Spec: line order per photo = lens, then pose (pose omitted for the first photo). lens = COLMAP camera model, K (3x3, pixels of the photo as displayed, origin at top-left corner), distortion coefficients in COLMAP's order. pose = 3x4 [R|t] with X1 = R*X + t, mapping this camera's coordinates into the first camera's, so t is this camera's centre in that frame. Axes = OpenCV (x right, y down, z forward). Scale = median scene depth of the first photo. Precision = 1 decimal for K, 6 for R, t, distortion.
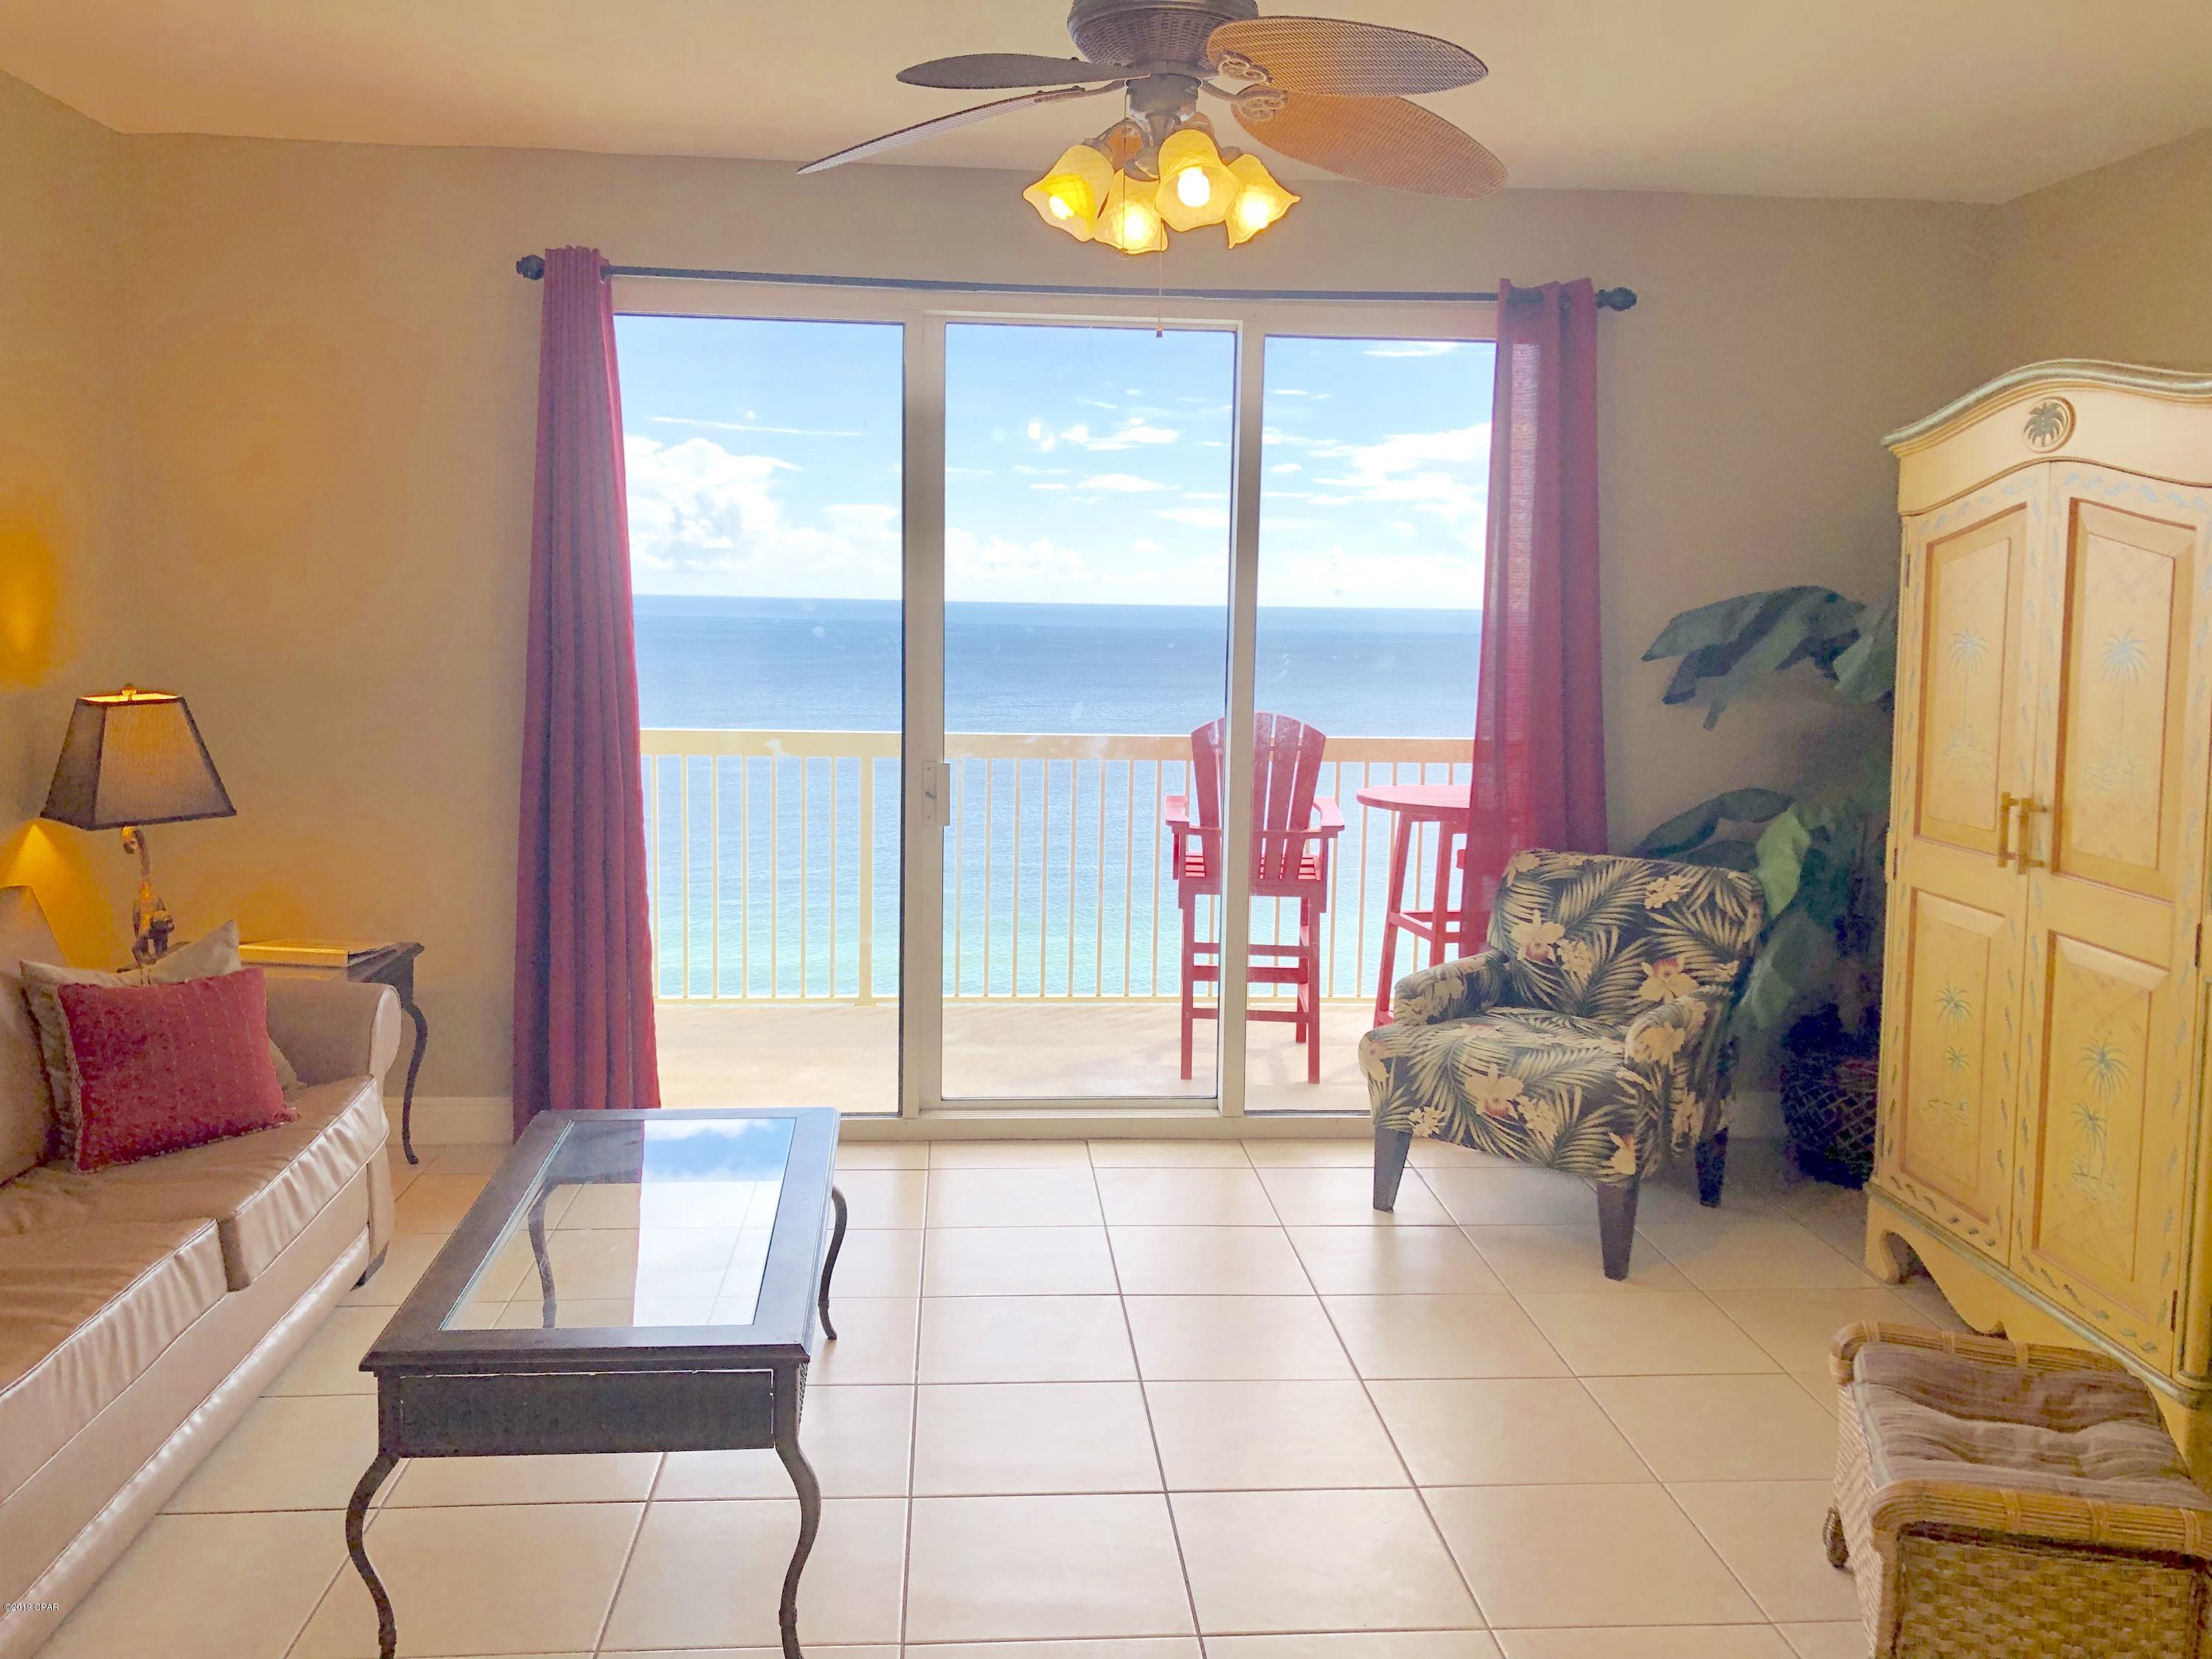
lens RADIAL K [[1843.4, 0, 1080.2], [0, 1843.4, 836.6], [0, 0, 1]] dist [0.054317, -0.002018]
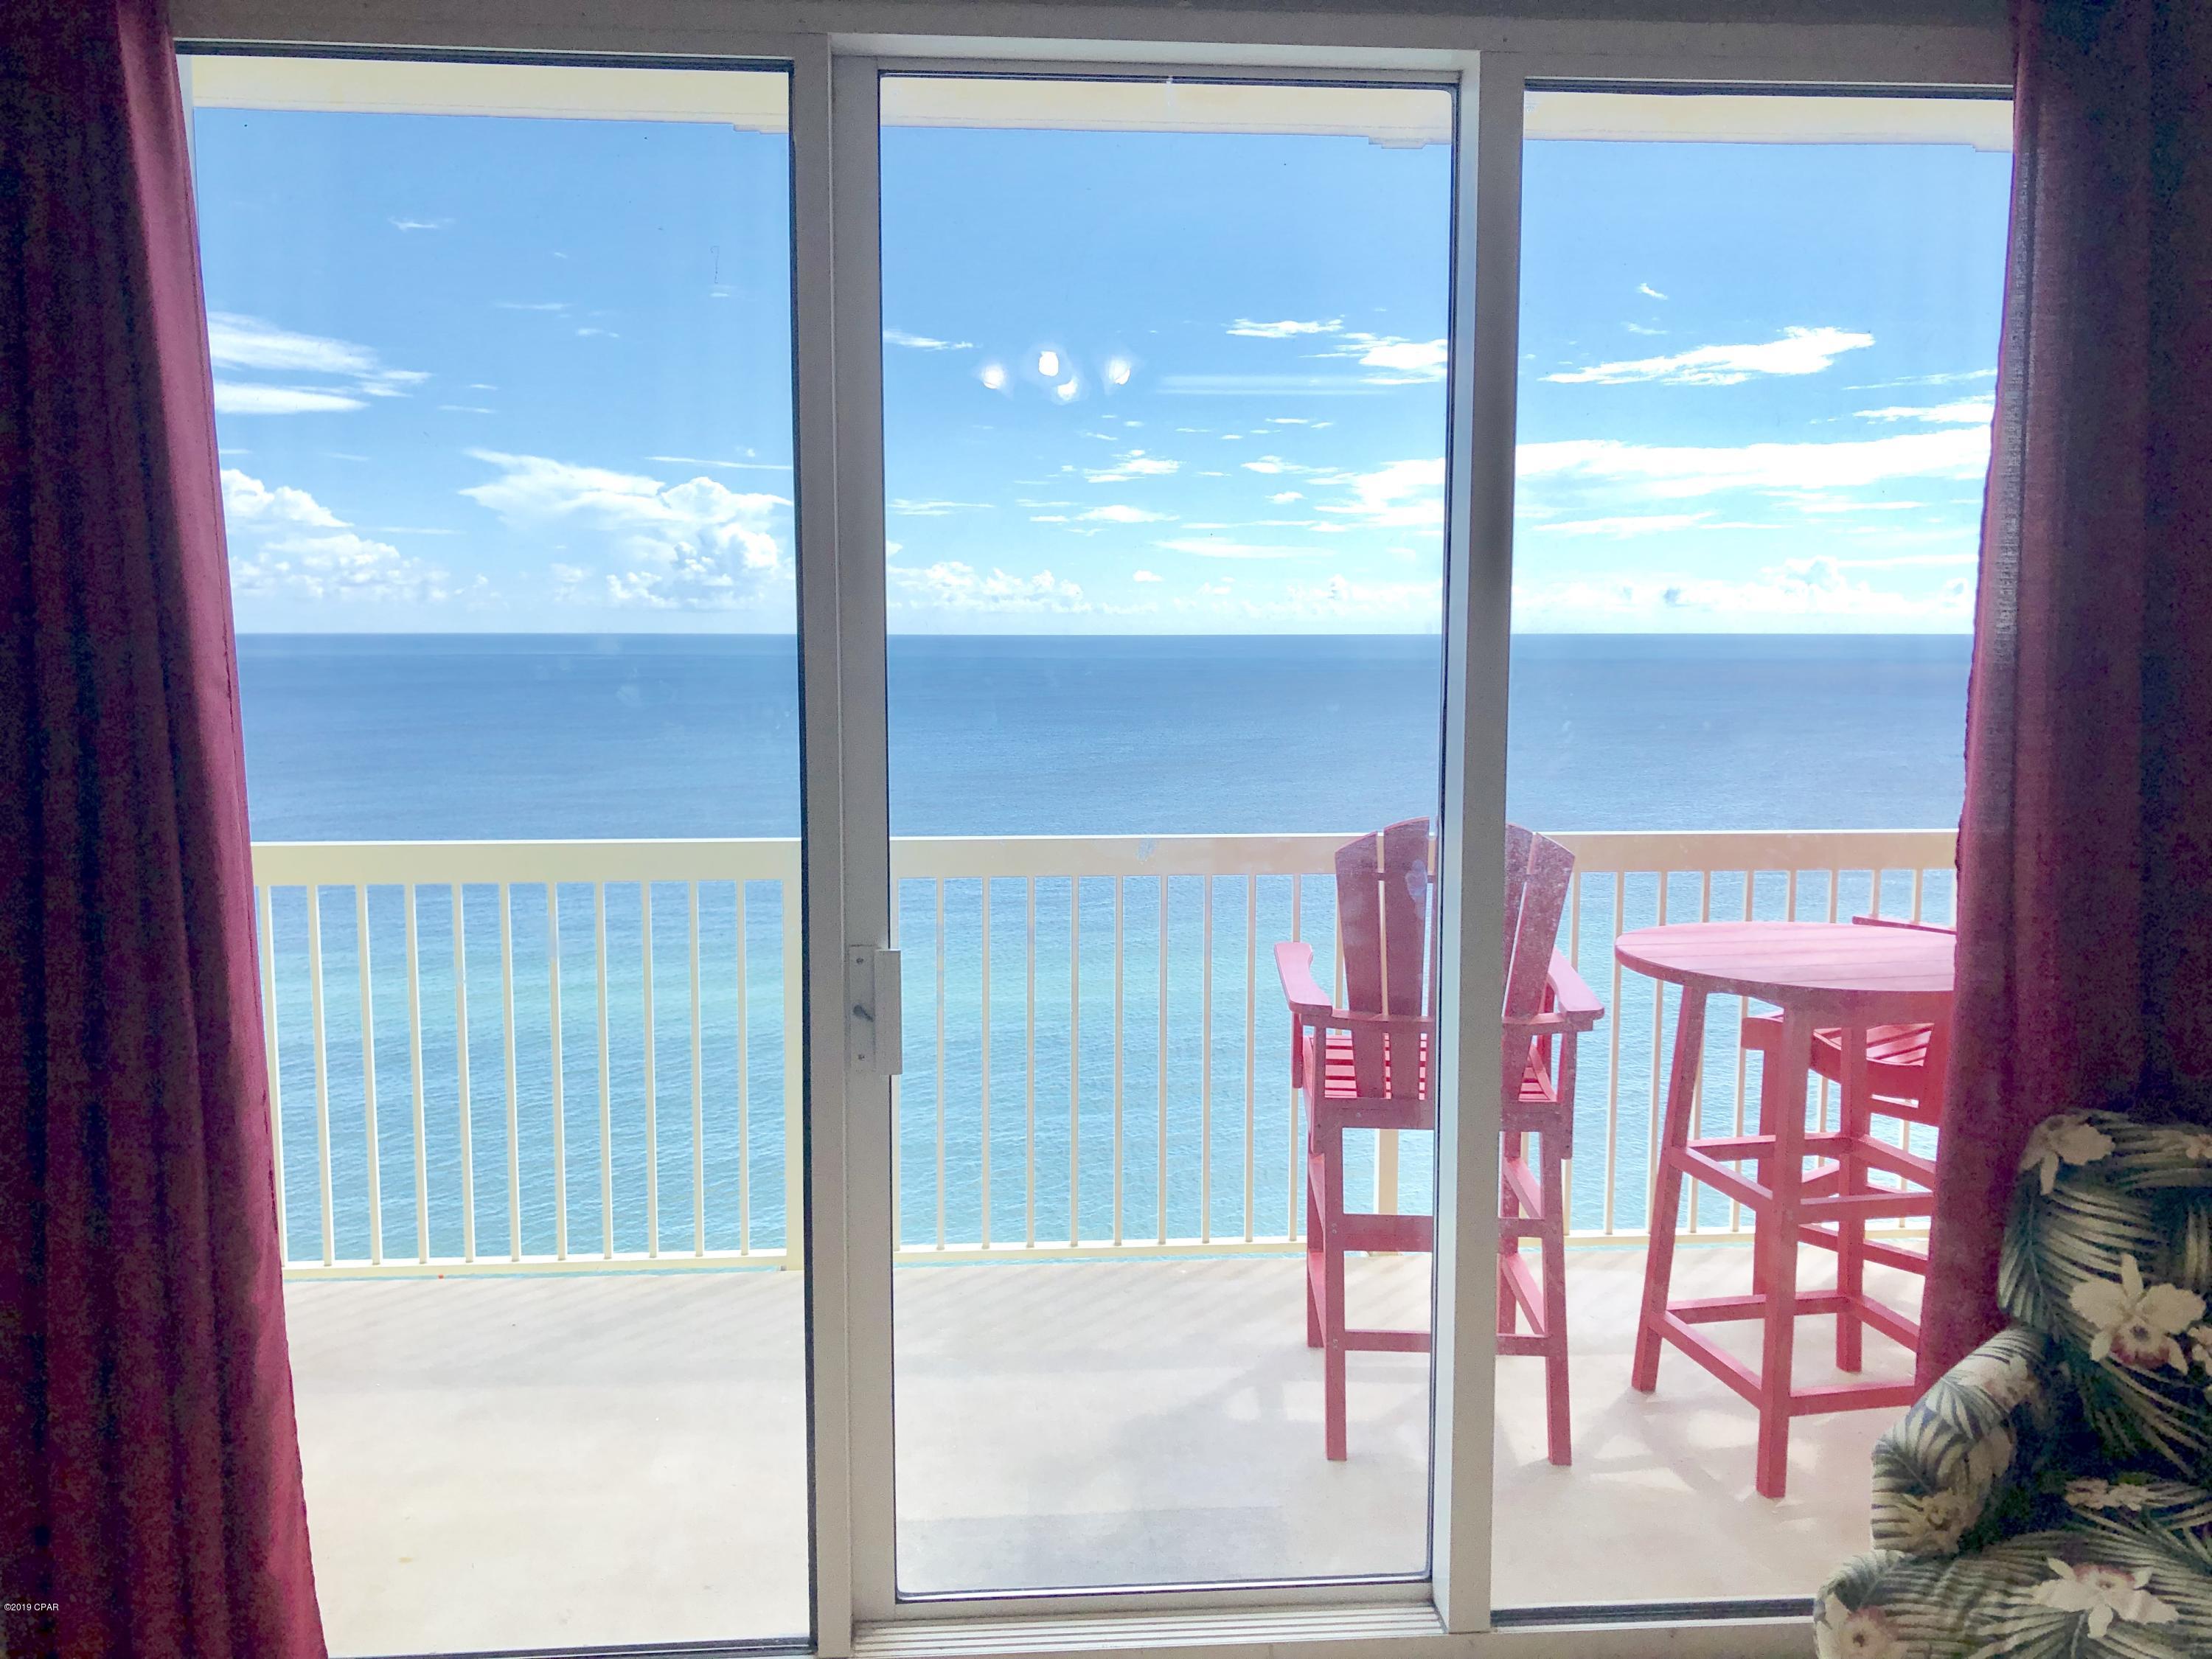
lens RADIAL K [[1823.9, 0, 1106.0], [0, 1823.9, 829.5], [0, 0, 1]] dist [-0.008796, -0.007800]
pose [[0.999788, -0.017247, 0.011231, -0.017115], [0.017460, 0.999665, -0.019107, -0.053679], [-0.010898, 0.019299, 0.999754, 0.431757]]
